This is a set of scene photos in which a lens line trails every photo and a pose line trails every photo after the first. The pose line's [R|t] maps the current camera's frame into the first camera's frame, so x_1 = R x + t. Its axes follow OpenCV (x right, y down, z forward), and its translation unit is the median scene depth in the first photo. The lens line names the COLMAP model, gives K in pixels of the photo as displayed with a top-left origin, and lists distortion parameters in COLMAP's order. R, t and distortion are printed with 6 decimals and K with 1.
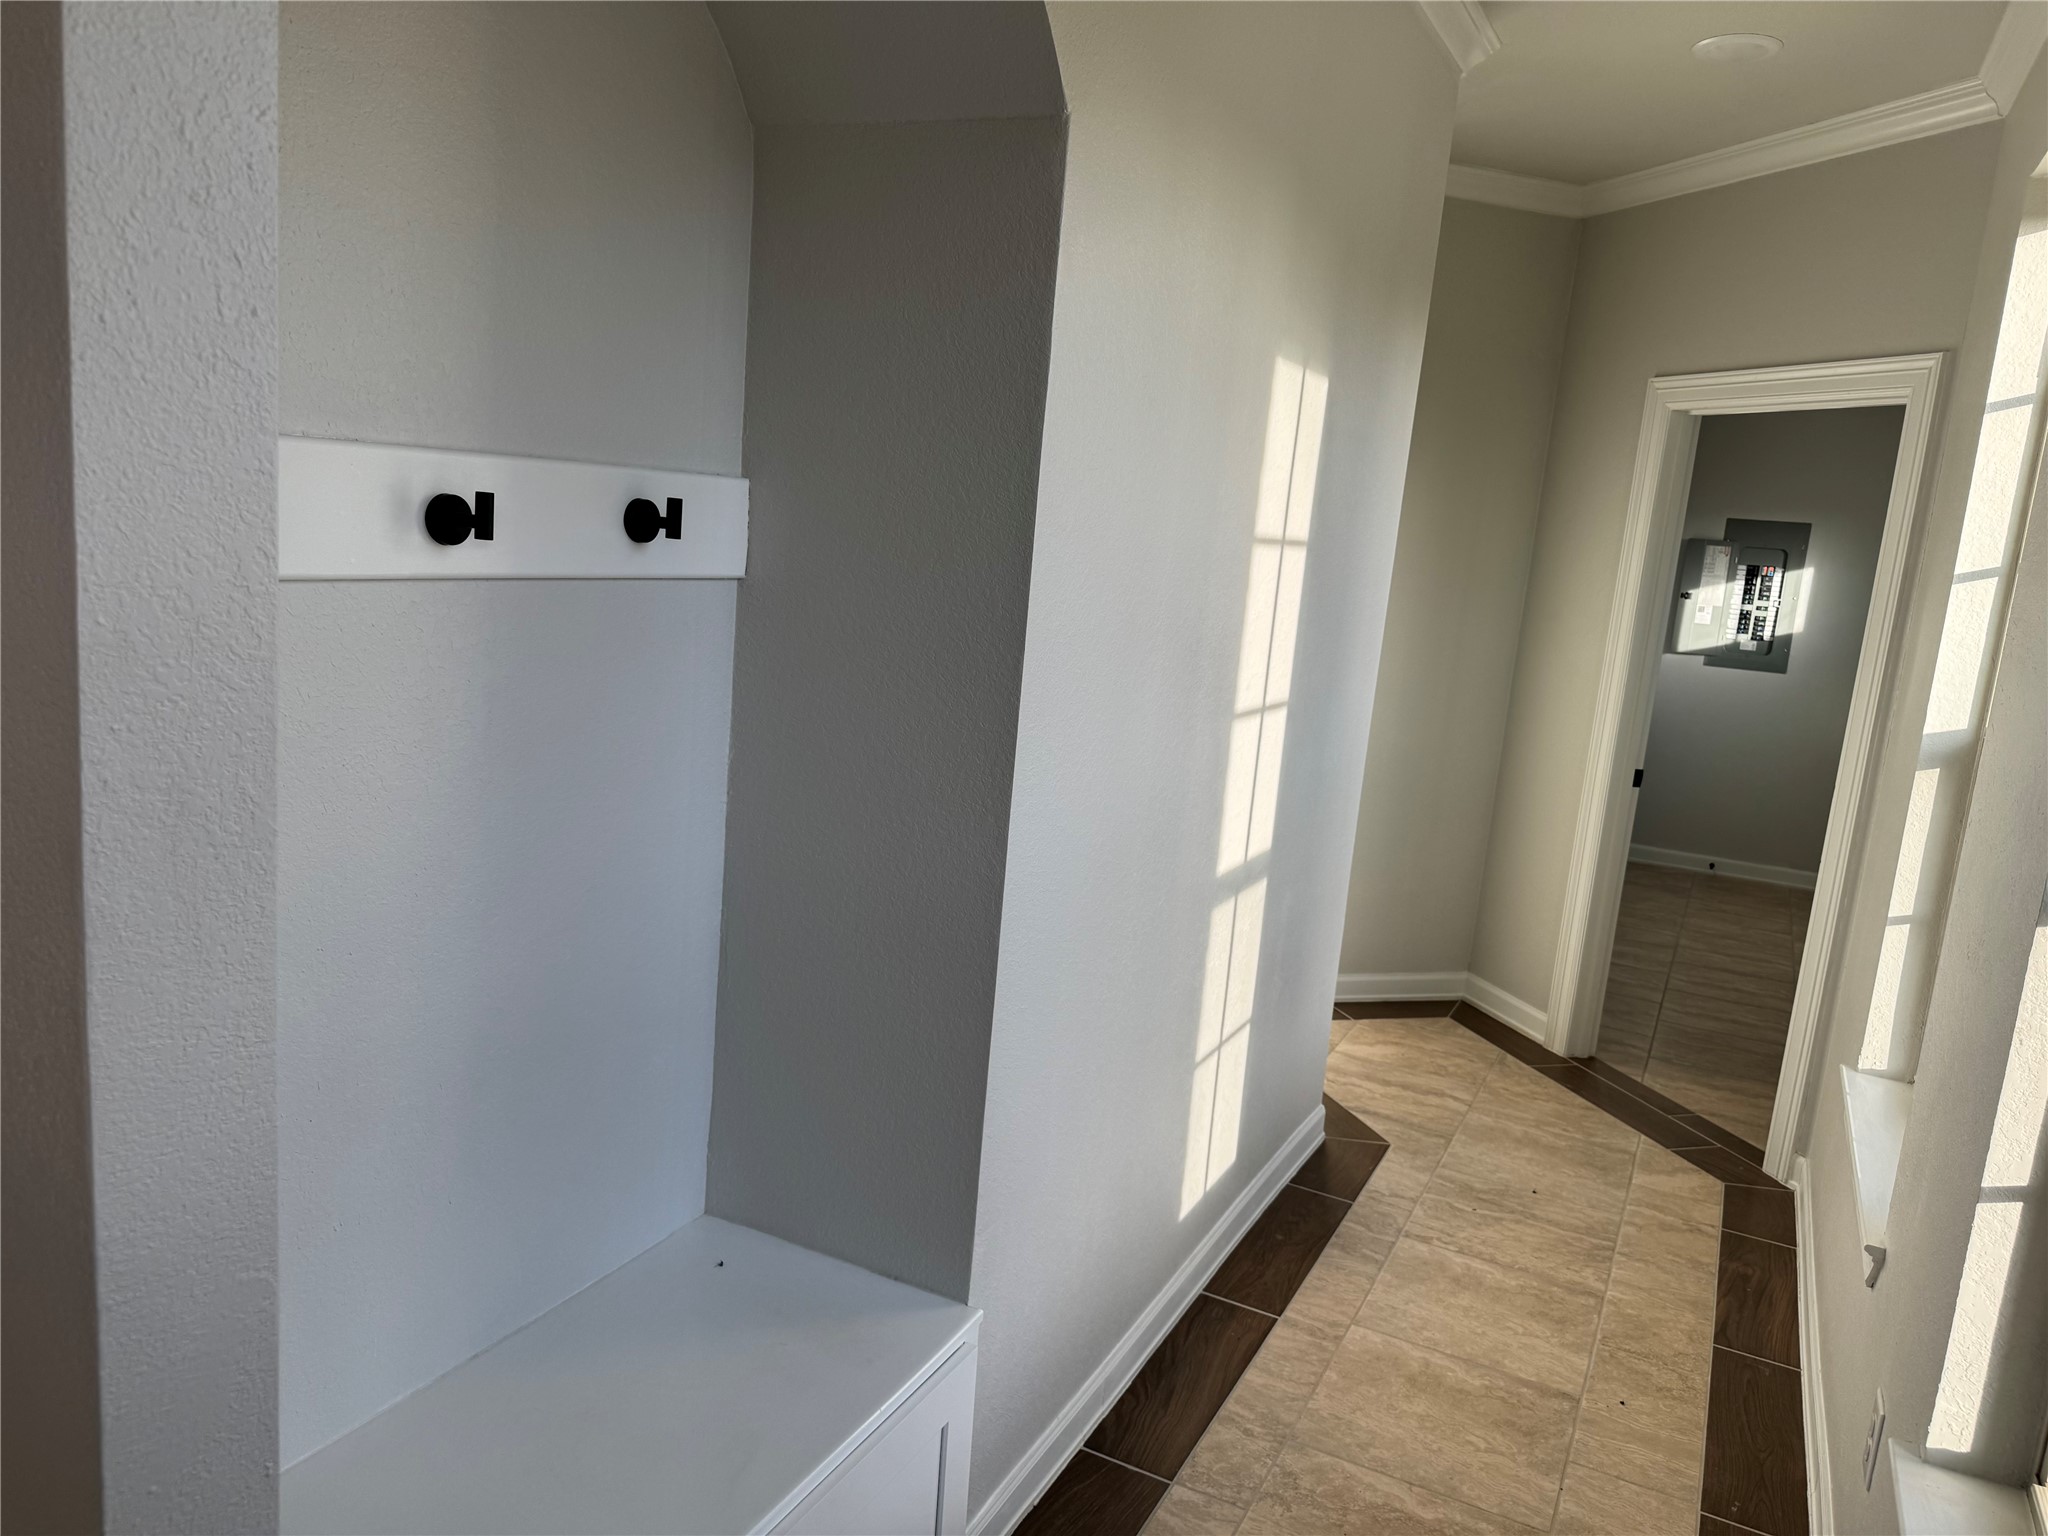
lens RADIAL K [[1398.6, 0, 1024.0], [0, 1398.6, 768.0], [0, 0, 1]] dist [0.097229, -0.143496]
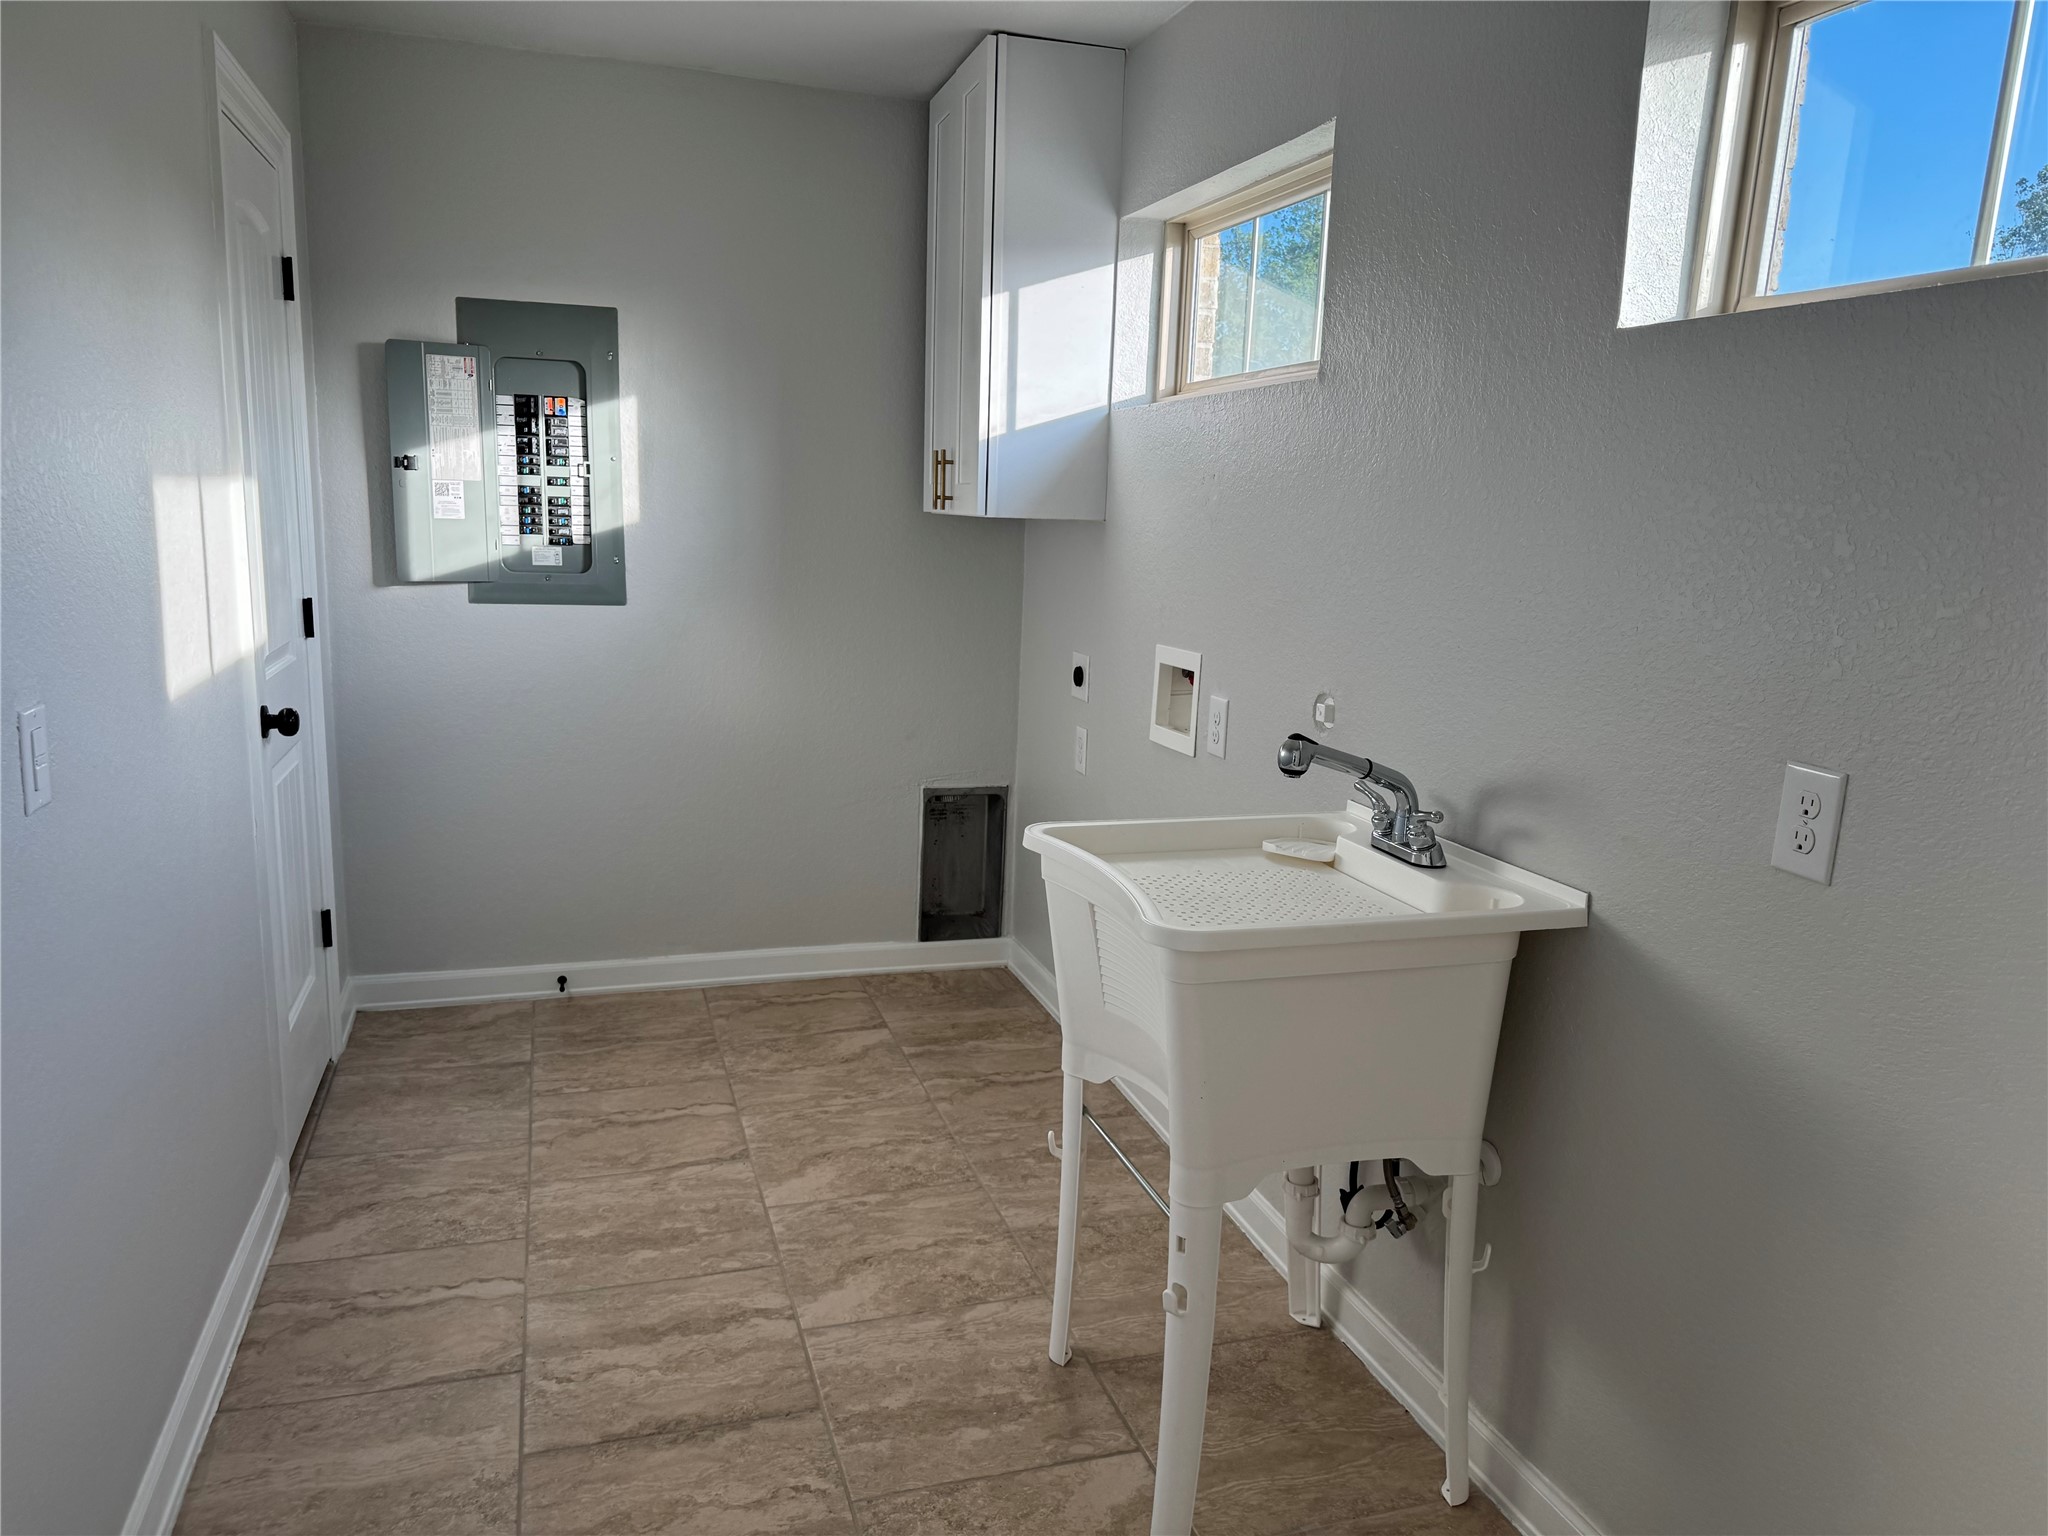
lens RADIAL K [[1398.6, 0, 1024.0], [0, 1398.6, 768.0], [0, 0, 1]] dist [0.097229, -0.143496]
pose [[0.699973, -0.211674, 0.682079, 0.267676], [0.129369, 0.976848, 0.170388, -0.076299], [-0.702354, -0.031027, 0.711151, 0.516780]]
